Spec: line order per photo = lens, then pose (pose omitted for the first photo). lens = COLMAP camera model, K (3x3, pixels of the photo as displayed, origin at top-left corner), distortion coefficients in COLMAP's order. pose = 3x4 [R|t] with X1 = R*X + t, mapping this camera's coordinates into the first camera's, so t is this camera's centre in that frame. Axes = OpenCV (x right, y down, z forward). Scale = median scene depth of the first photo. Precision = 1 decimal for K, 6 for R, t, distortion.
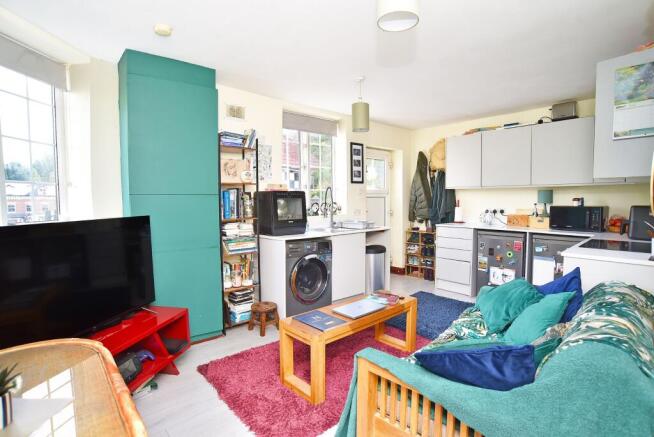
lens RADIAL K [[337.9, 0, 327.0], [0, 337.9, 218.5], [0, 0, 1]] dist [-0.068443, 0.000450]
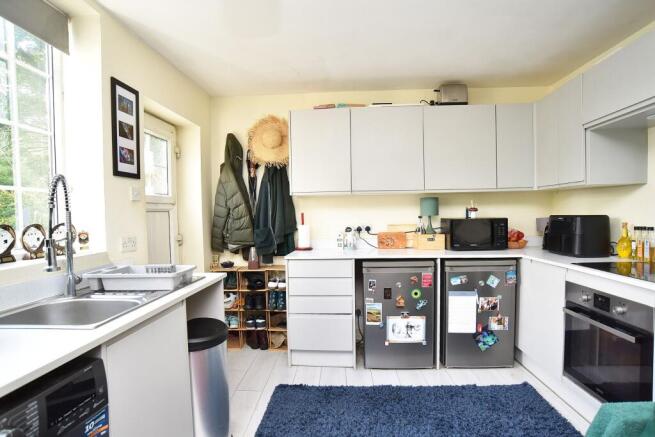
lens RADIAL K [[338.5, 0, 327.5], [0, 338.5, 218.5], [0, 0, 1]] dist [-0.068443, 0.000450]
pose [[0.685761, -0.020729, 0.727531, -0.043356], [0.056102, 0.998126, -0.024442, -0.029499], [-0.725661, 0.057578, 0.685639, 0.560887]]
